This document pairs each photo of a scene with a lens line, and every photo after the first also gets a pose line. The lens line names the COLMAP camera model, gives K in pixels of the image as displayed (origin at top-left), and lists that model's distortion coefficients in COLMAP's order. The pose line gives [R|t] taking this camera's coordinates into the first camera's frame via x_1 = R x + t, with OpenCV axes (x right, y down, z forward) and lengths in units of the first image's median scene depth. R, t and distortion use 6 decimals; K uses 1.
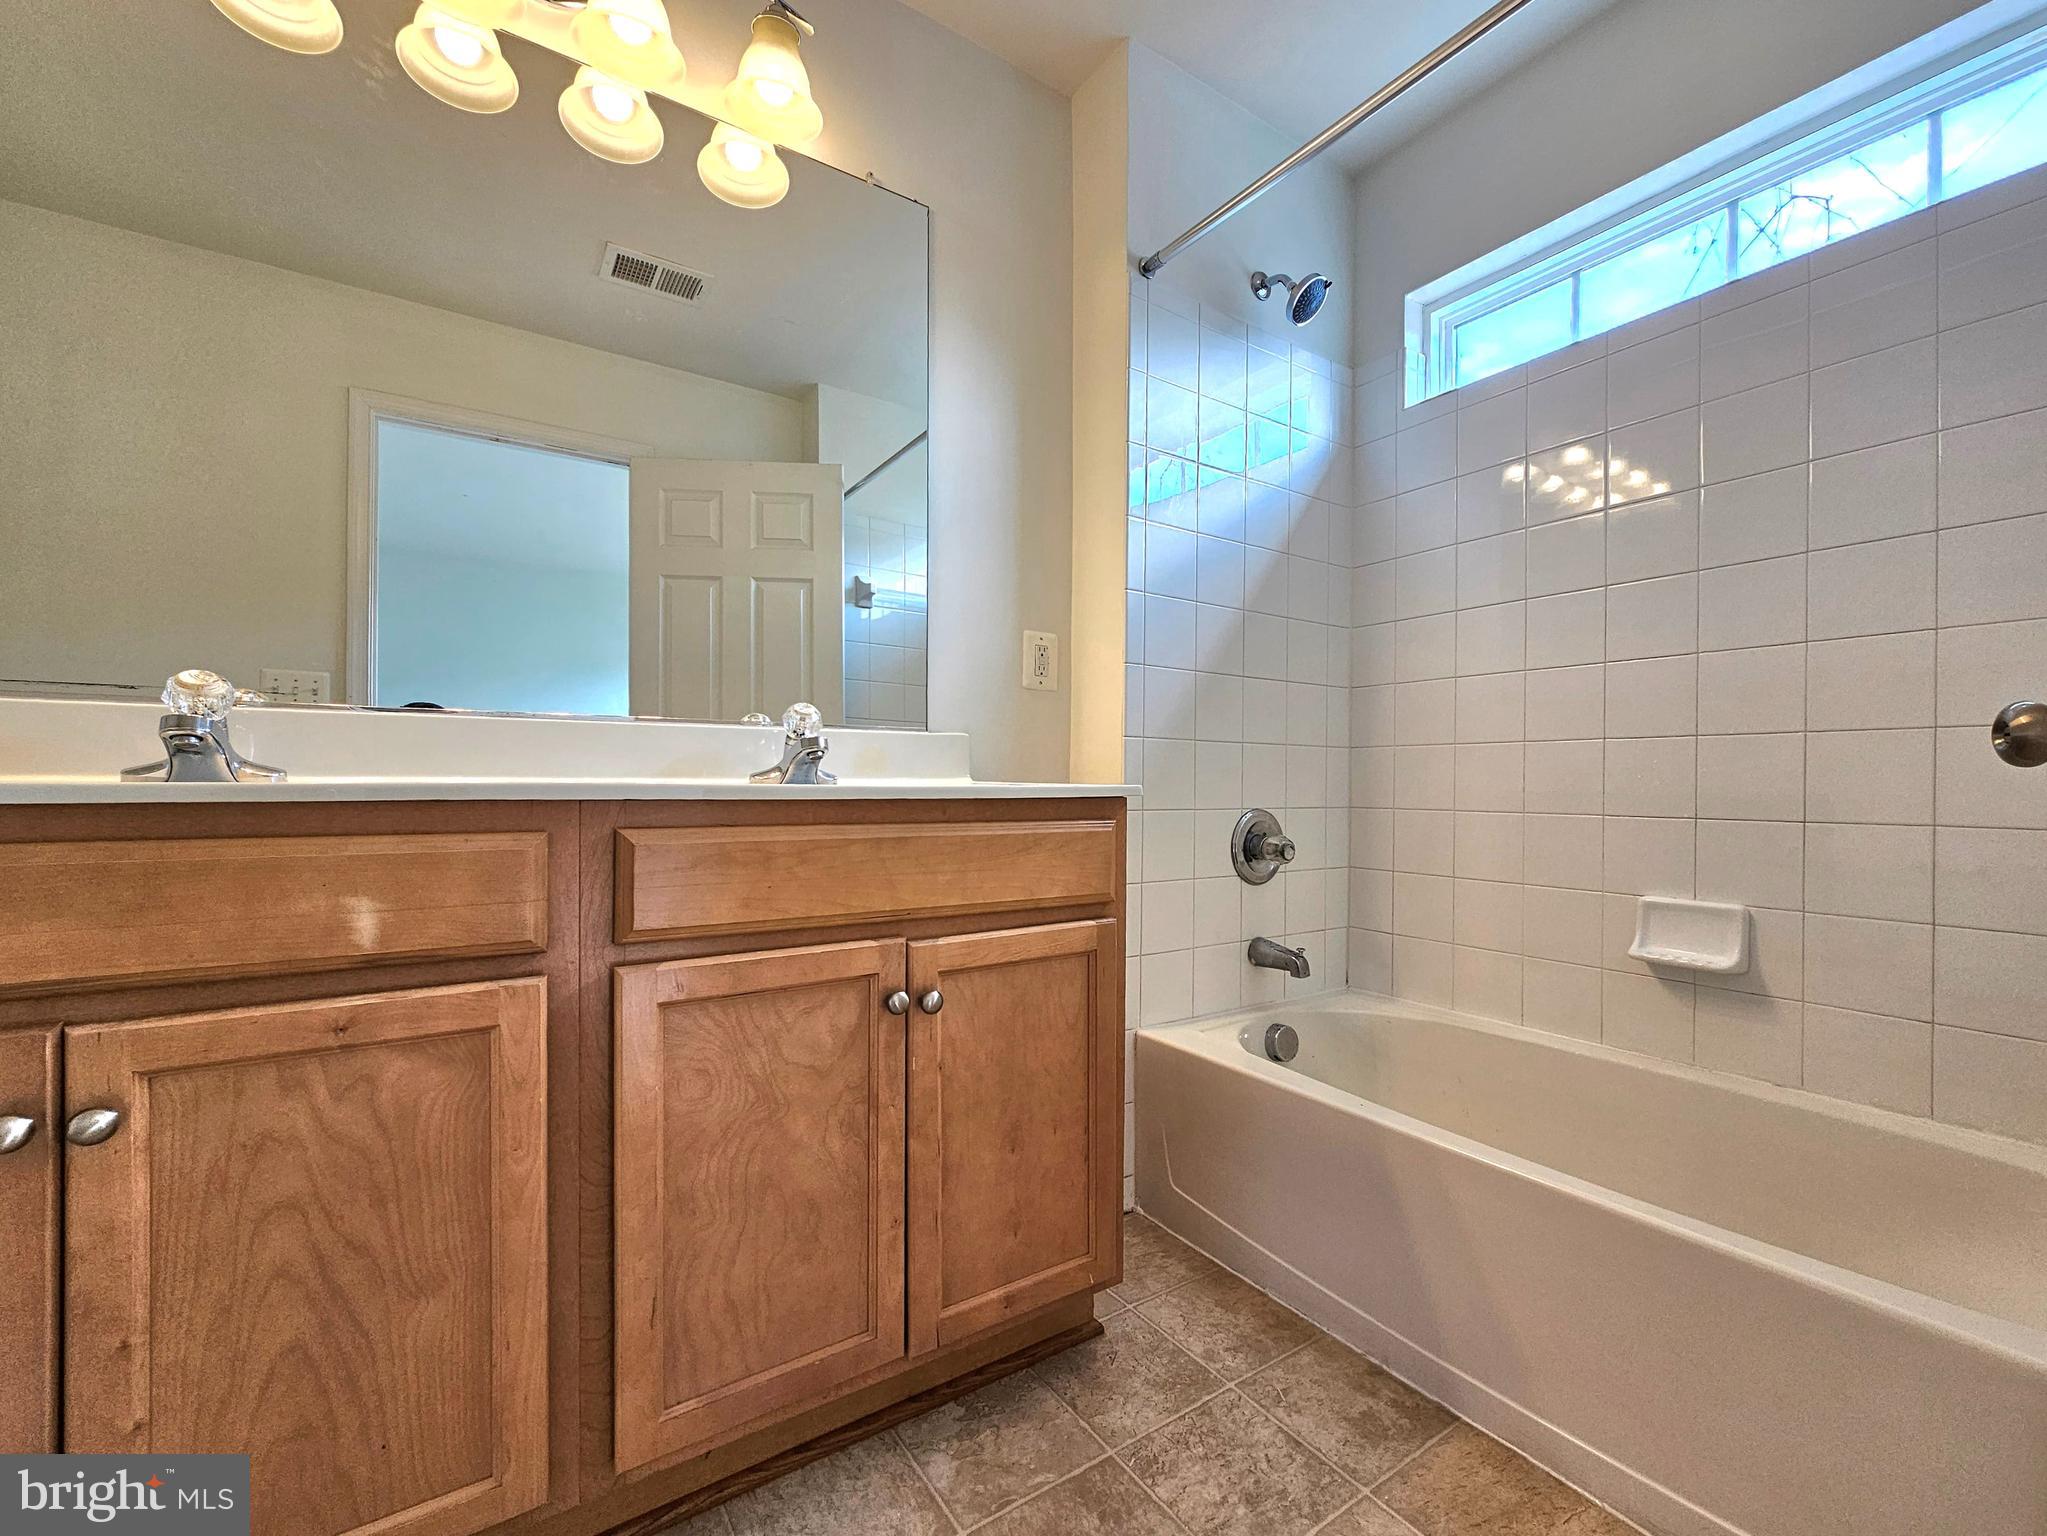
lens RADIAL K [[848.0, 0, 1018.1], [0, 848.0, 785.8], [0, 0, 1]] dist [-0.000932, 0.001133]
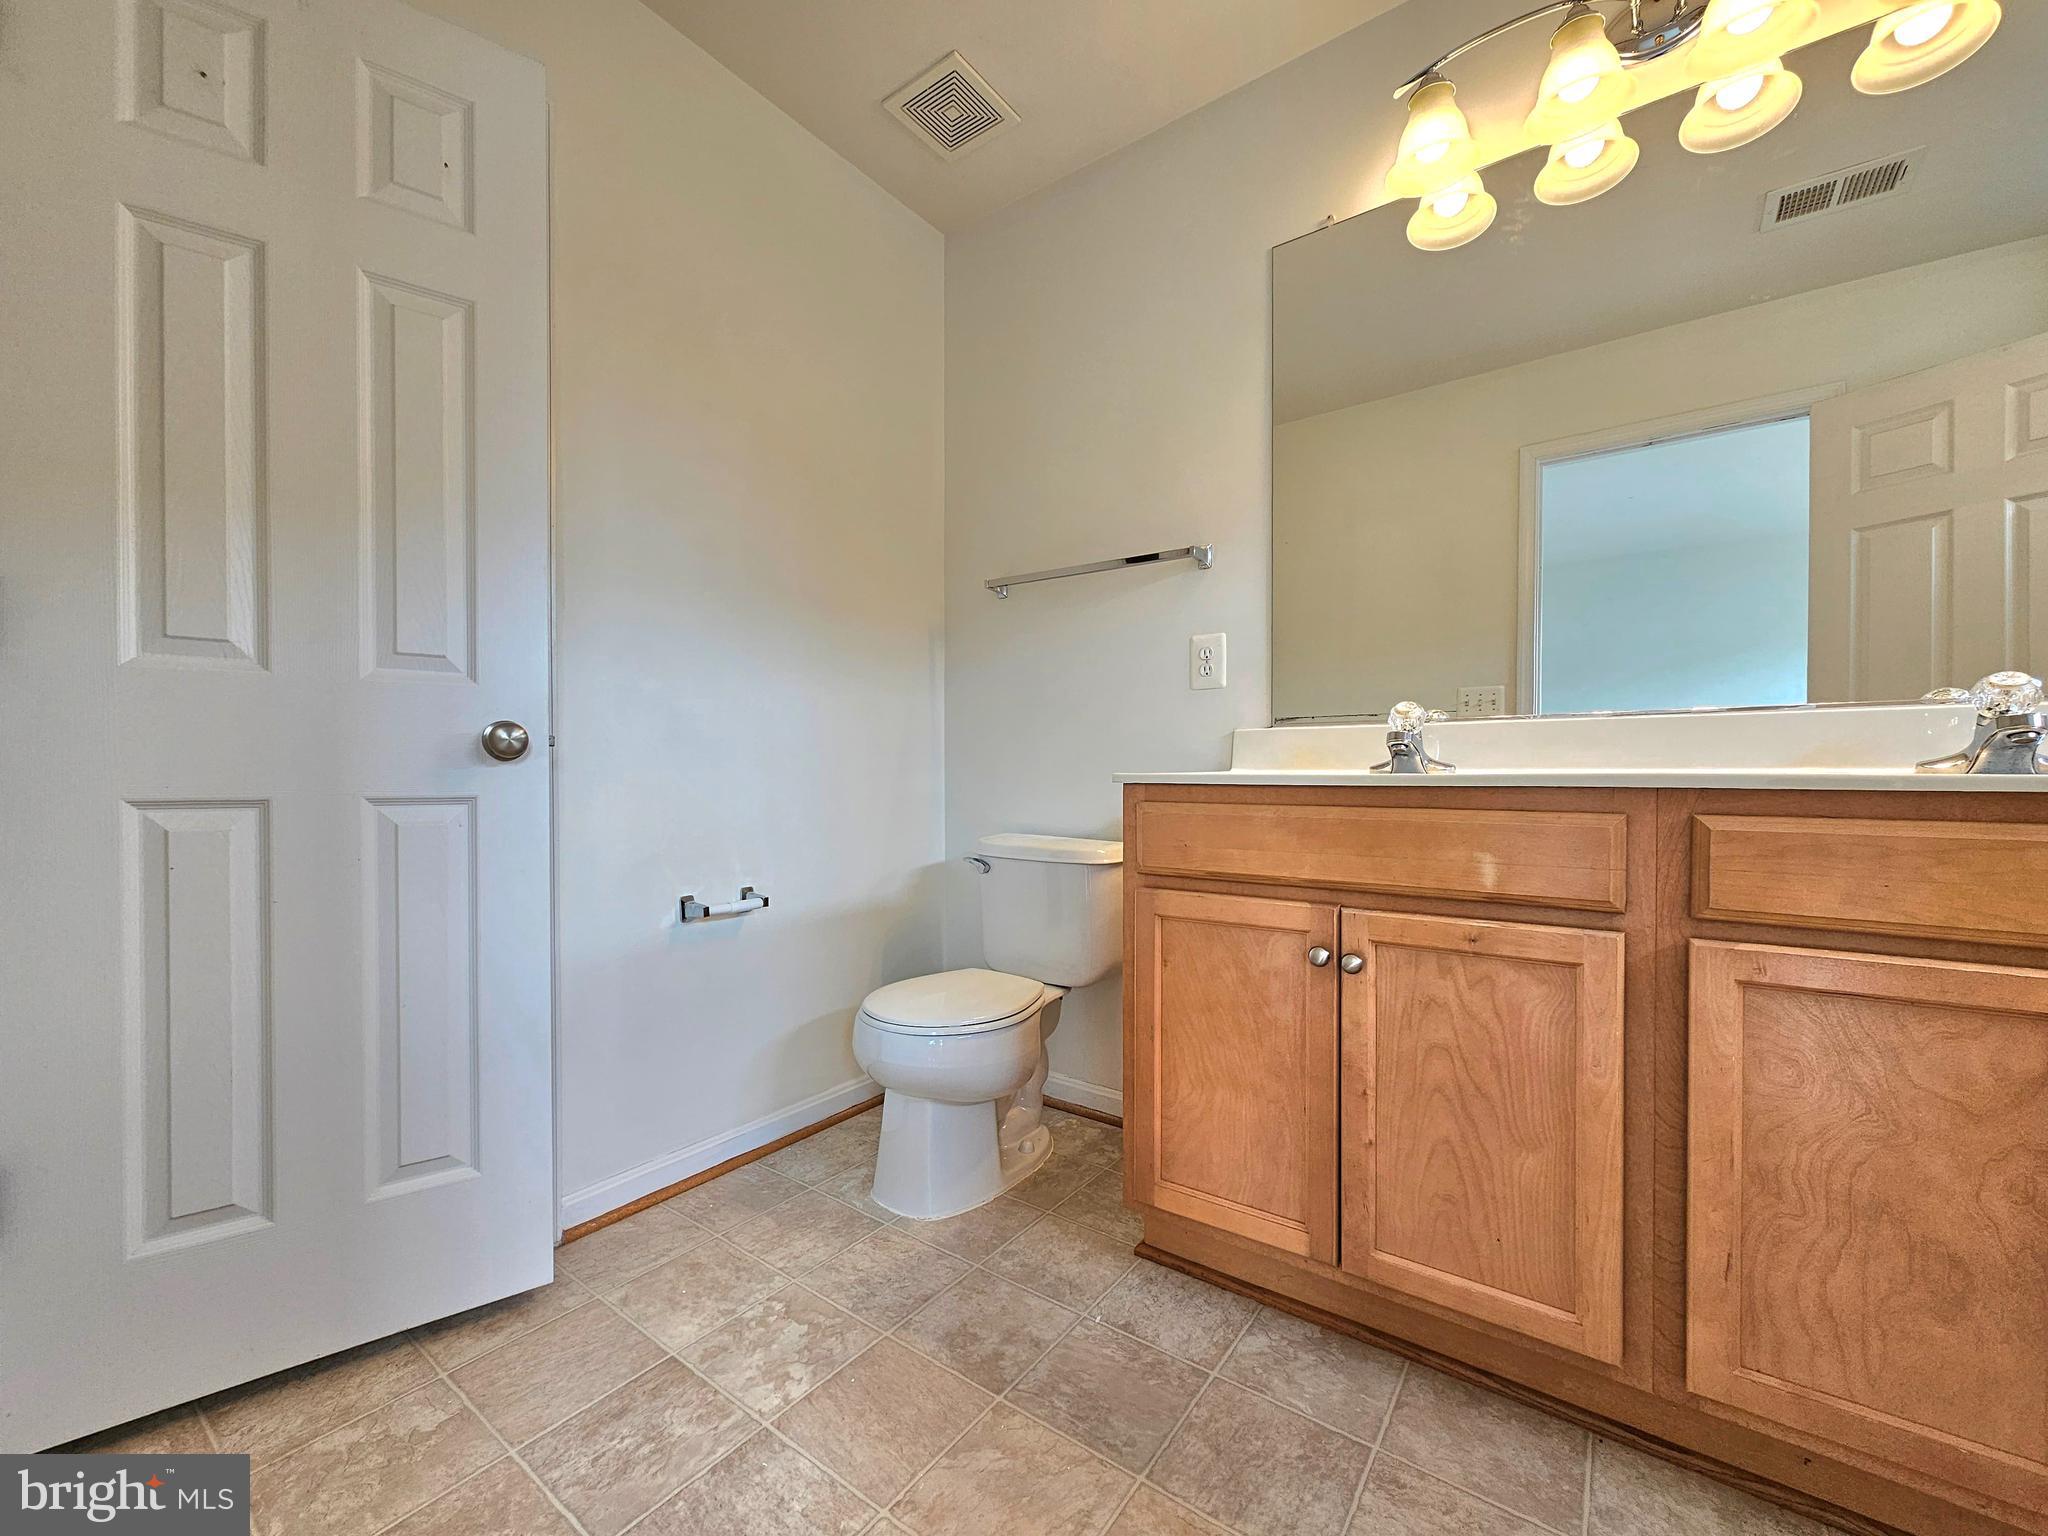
lens RADIAL K [[848.4, 0, 1018.6], [0, 848.4, 785.8], [0, 0, 1]] dist [-0.000932, 0.001133]
pose [[0.338929, 0.009293, -0.940766, 0.267278], [-0.002009, 0.999956, 0.009154, 0.005083], [0.940810, -0.001212, 0.338933, -0.204298]]
